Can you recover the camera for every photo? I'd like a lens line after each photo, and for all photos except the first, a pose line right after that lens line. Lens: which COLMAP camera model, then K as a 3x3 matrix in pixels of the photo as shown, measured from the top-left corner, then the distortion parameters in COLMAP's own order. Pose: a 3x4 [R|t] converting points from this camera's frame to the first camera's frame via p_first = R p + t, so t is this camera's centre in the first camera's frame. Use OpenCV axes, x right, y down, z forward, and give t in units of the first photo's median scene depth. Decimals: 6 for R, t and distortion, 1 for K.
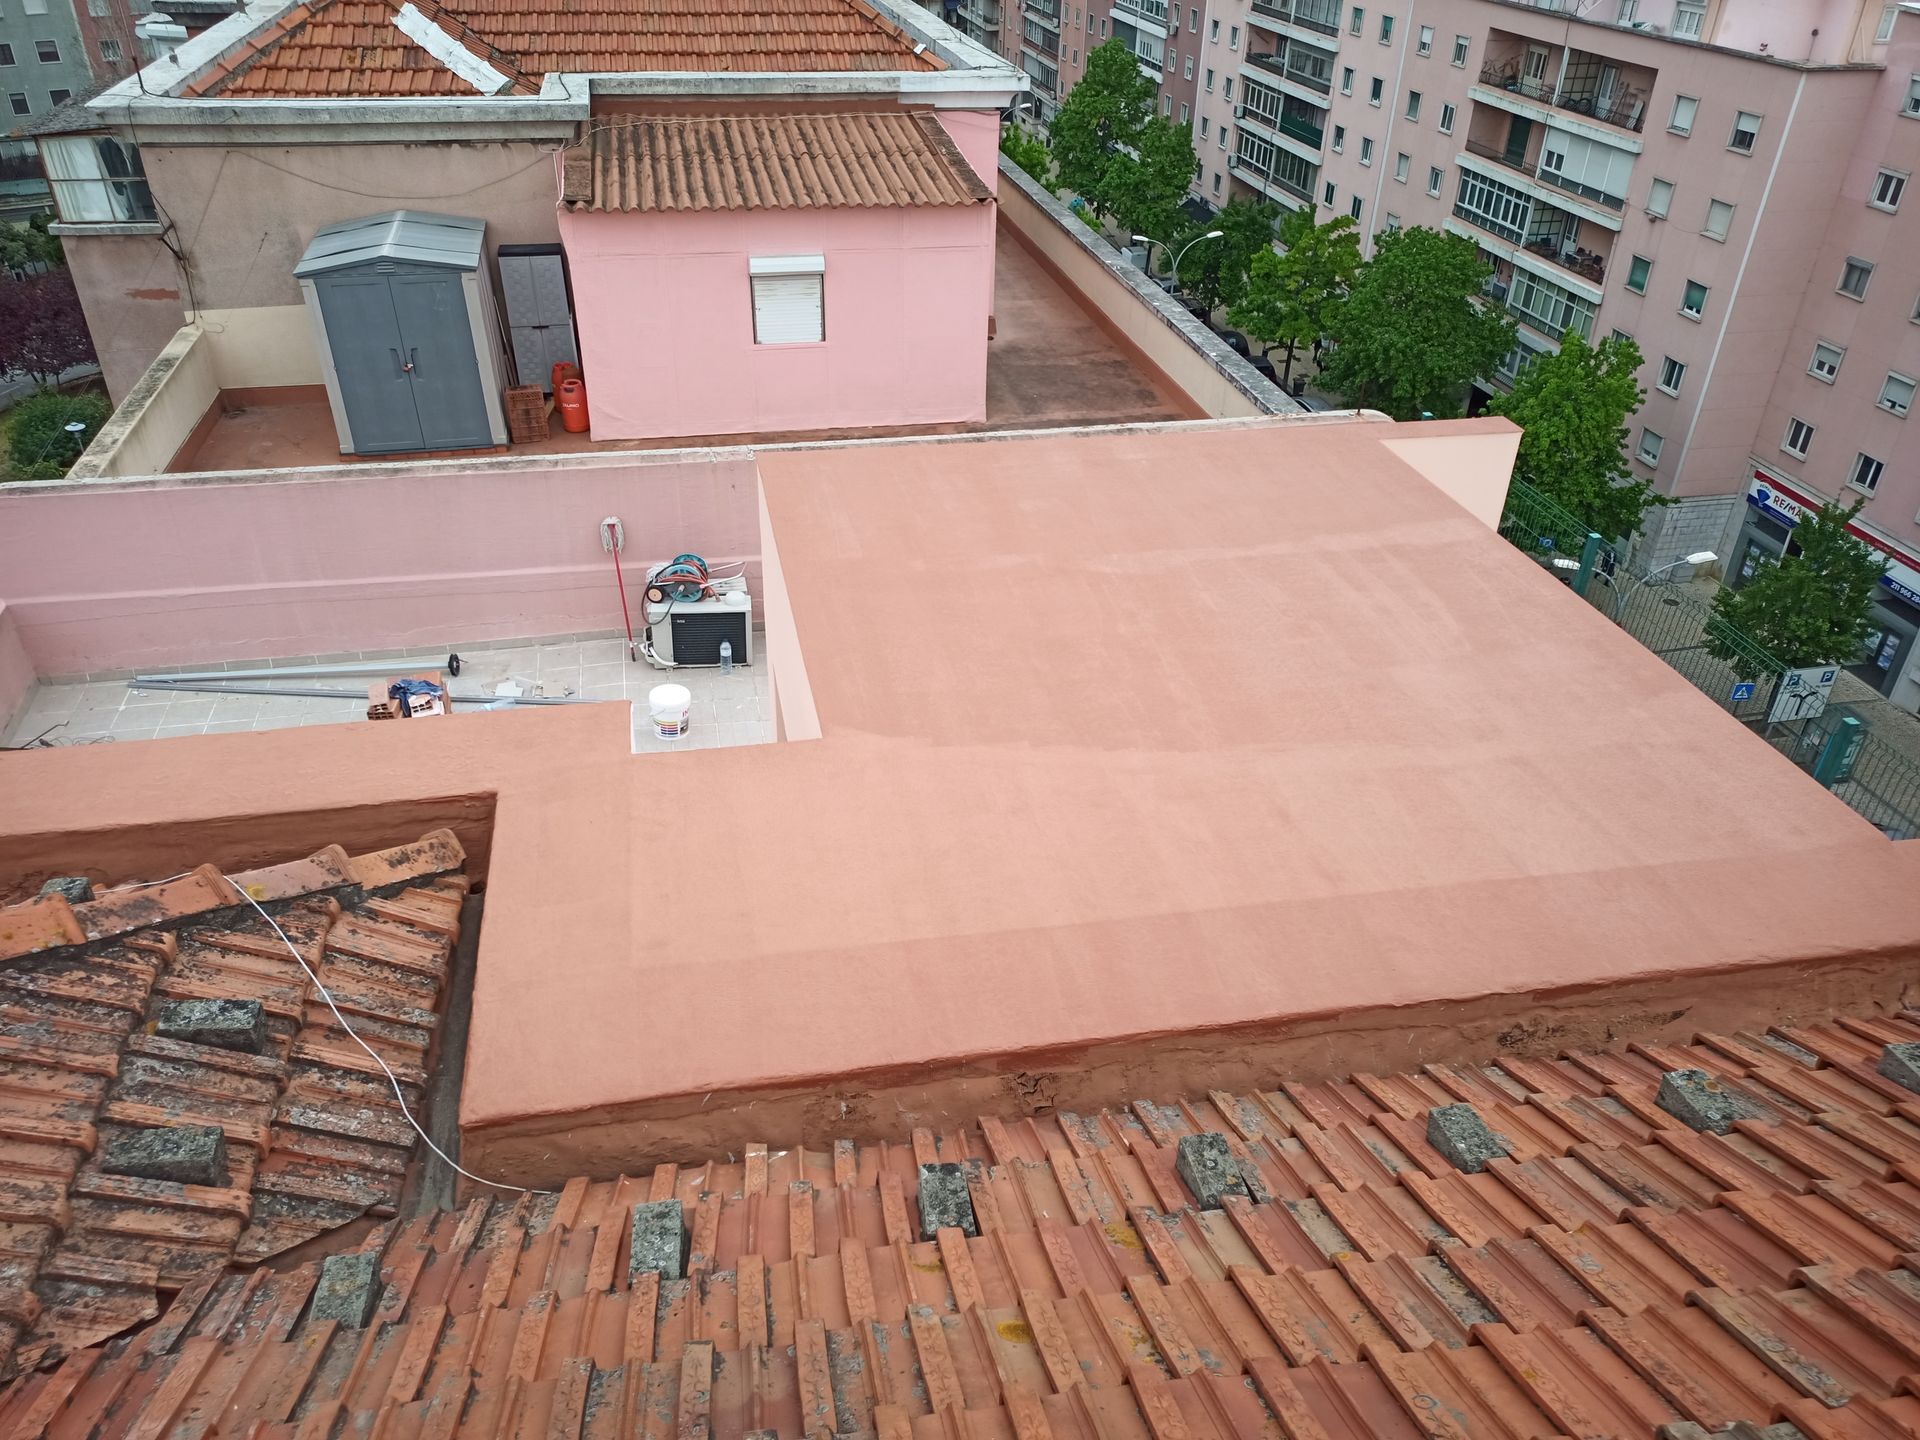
lens RADIAL K [[1425.2, 0, 950.8], [0, 1425.2, 734.5], [0, 0, 1]] dist [0.068531, -0.074644]
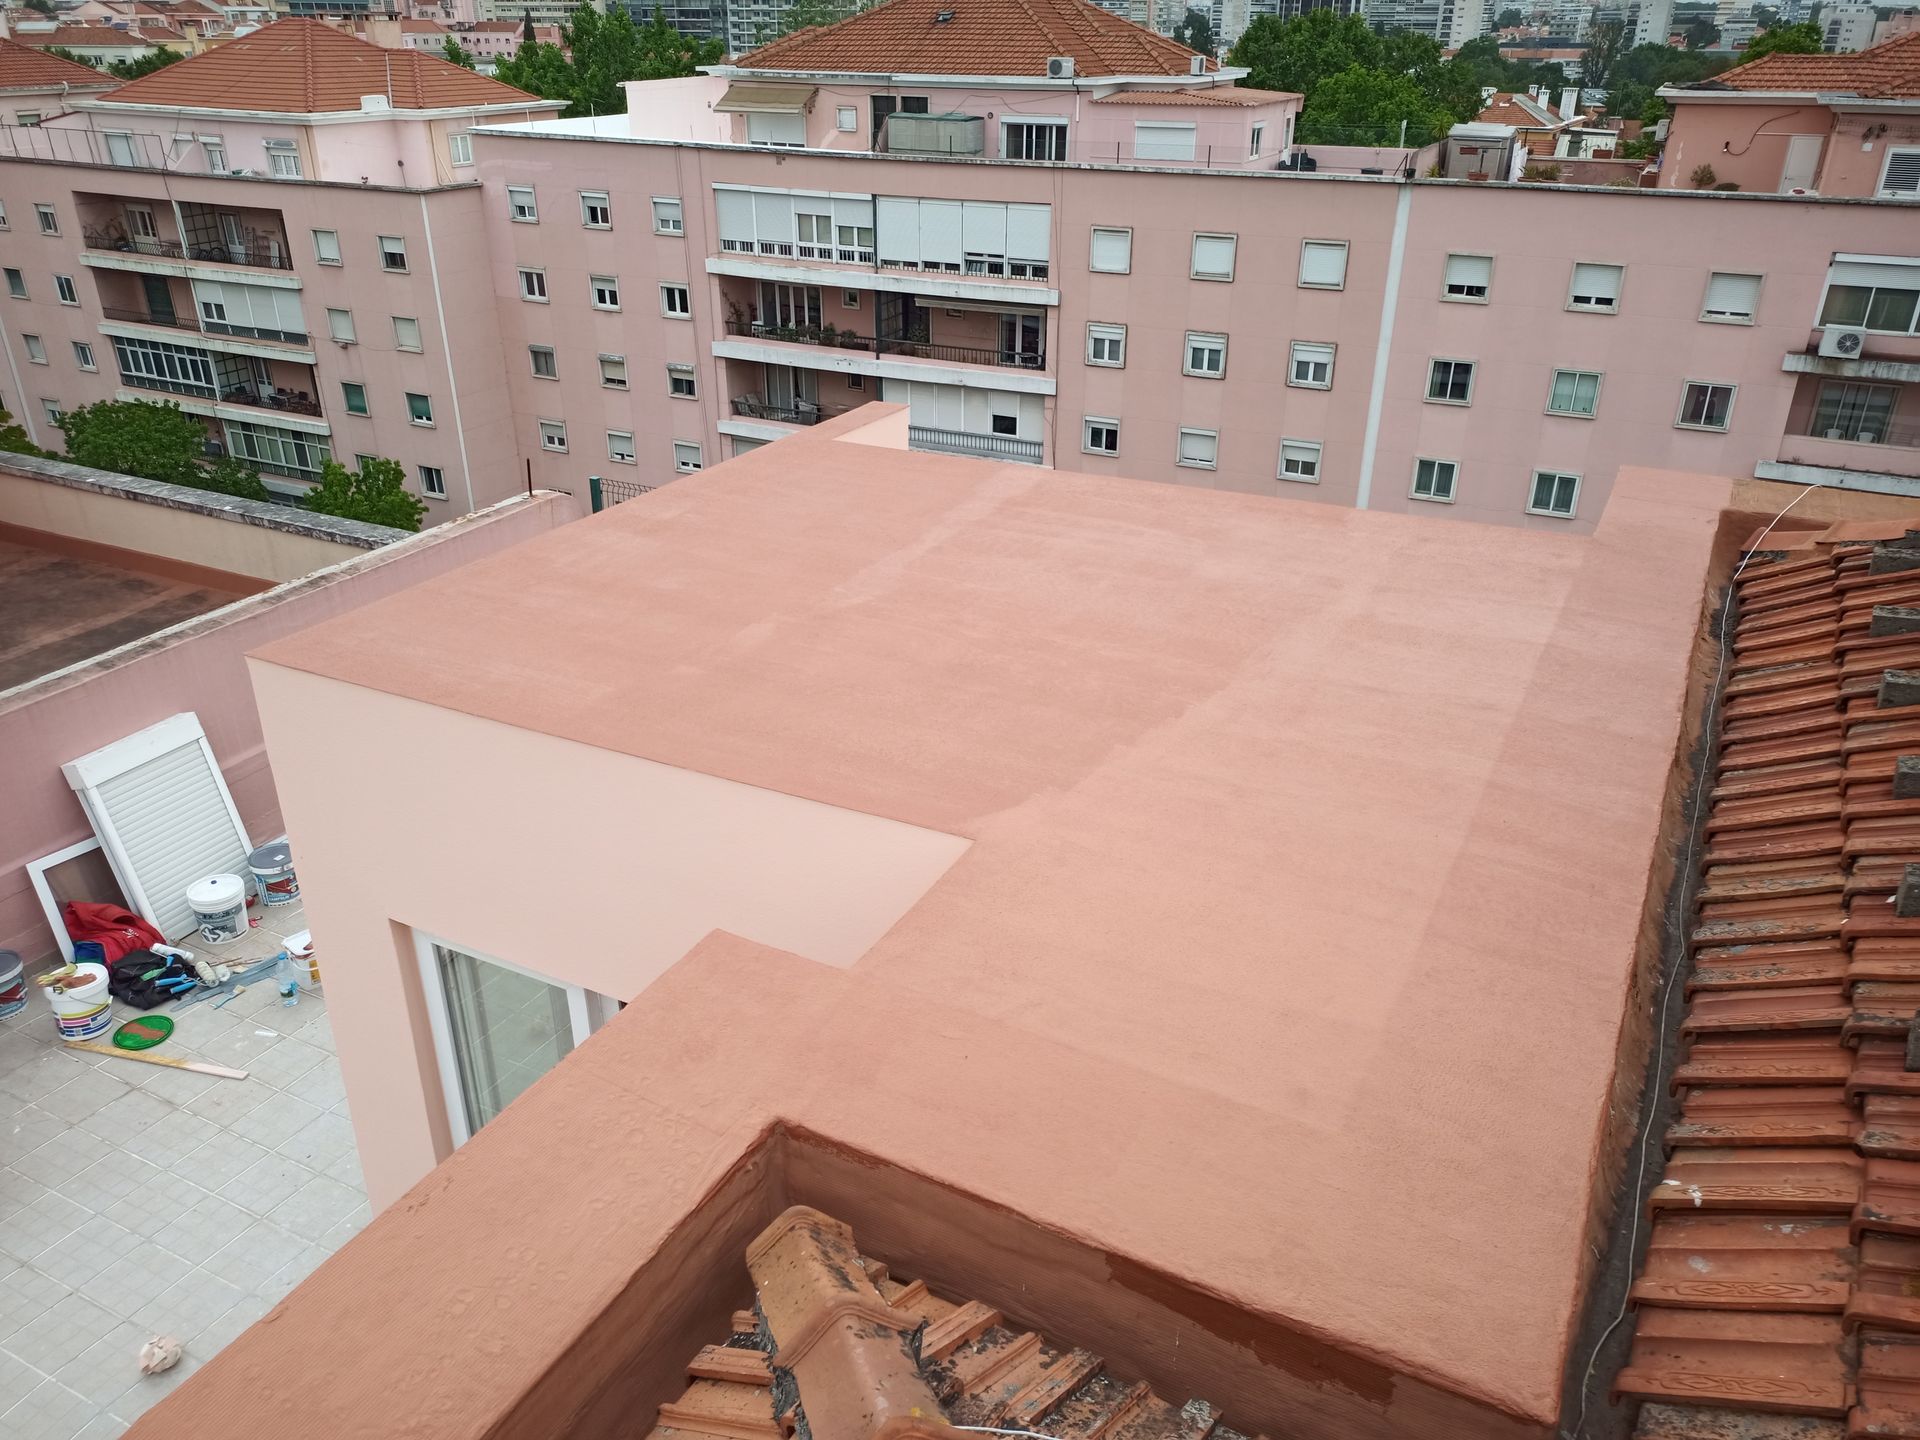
lens RADIAL K [[1427.1, 0, 964.6], [0, 1427.1, 741.1], [0, 0, 1]] dist [0.061225, -0.073276]
pose [[0.618779, -0.371908, 0.691952, -0.052582], [0.432765, 0.896503, 0.094849, -0.010431], [-0.655612, 0.240762, 0.715686, 0.041240]]
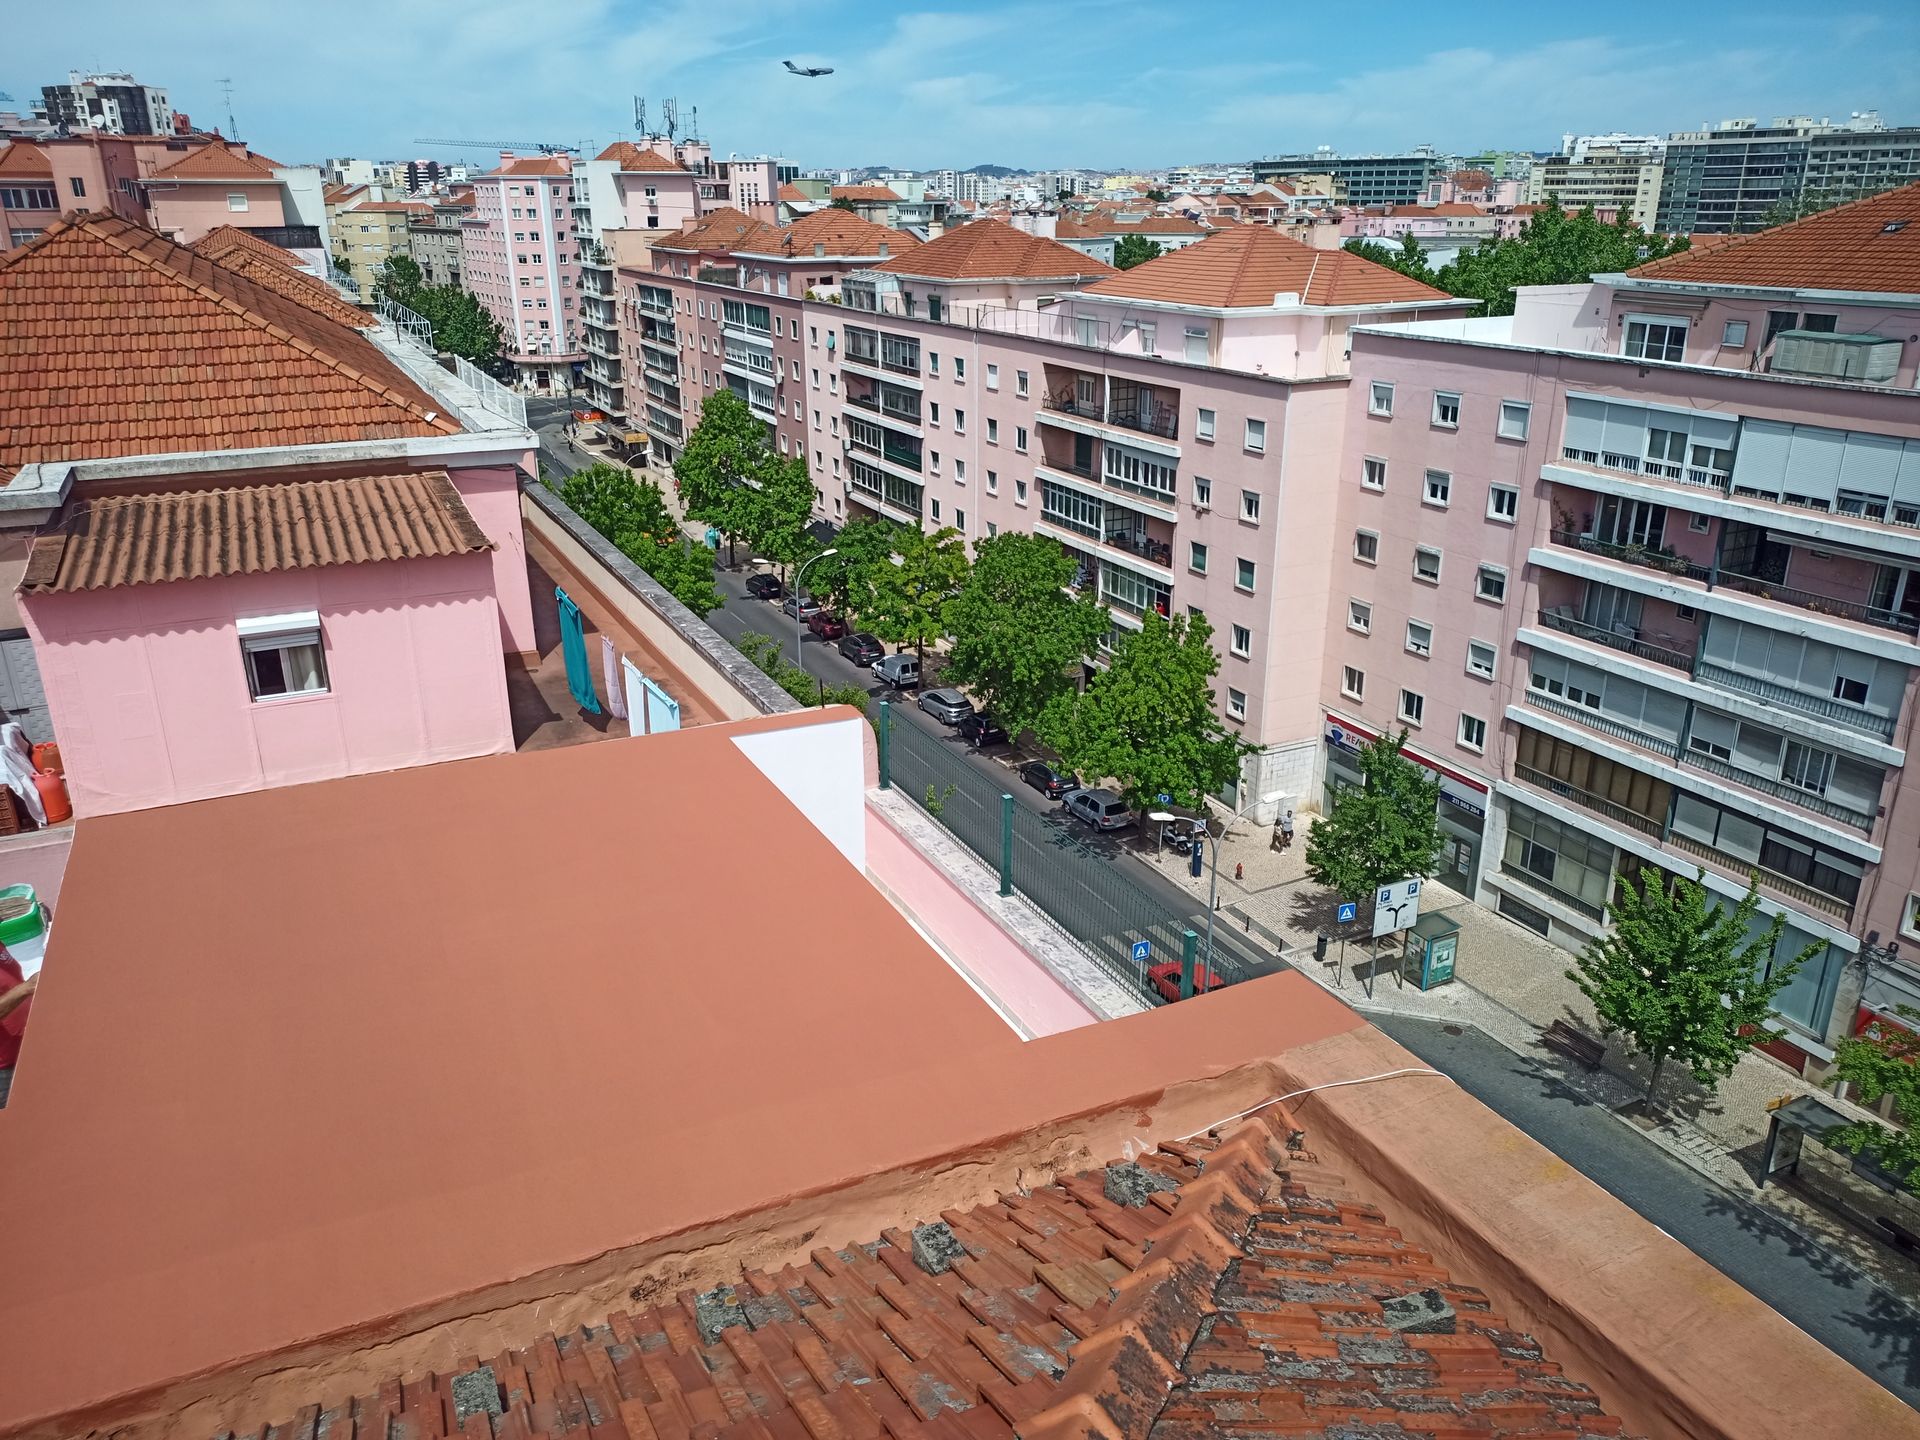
lens RADIAL K [[1434.0, 0, 946.0], [0, 1434.0, 727.4], [0, 0, 1]] dist [0.086531, -0.102730]
pose [[0.971658, -0.109034, 0.209746, 0.031537], [0.151547, 0.968271, -0.198706, 0.004149], [-0.181425, 0.224861, 0.957352, -0.011326]]
